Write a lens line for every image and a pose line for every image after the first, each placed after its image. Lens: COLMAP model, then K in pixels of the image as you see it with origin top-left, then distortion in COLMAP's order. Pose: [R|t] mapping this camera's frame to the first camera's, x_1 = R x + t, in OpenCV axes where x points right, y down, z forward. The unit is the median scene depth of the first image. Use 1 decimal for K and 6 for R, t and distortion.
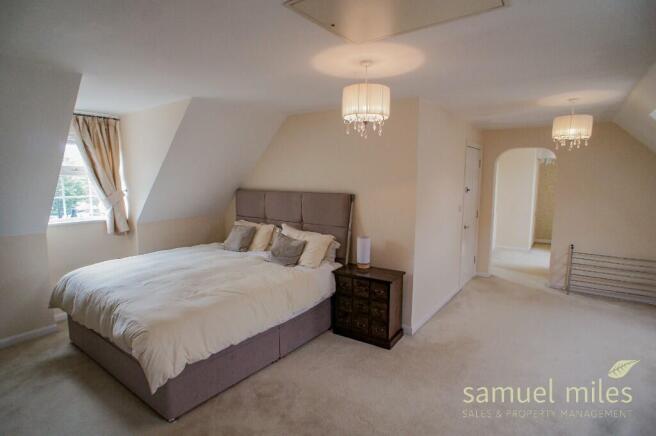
lens RADIAL K [[362.8, 0, 329.4], [0, 362.8, 219.0], [0, 0, 1]] dist [-0.062517, 0.045904]
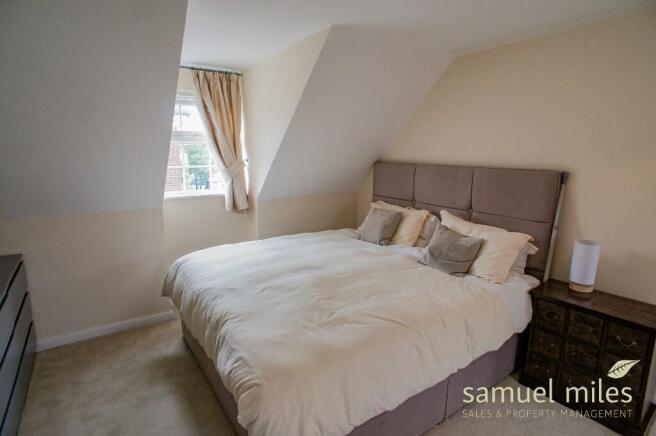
lens RADIAL K [[362.8, 0, 329.4], [0, 362.8, 219.0], [0, 0, 1]] dist [-0.062517, 0.045904]
pose [[0.951586, 0.063635, -0.300725, -0.138853], [-0.043551, 0.996378, 0.073030, -0.014436], [0.304283, -0.056398, 0.950911, 0.280139]]
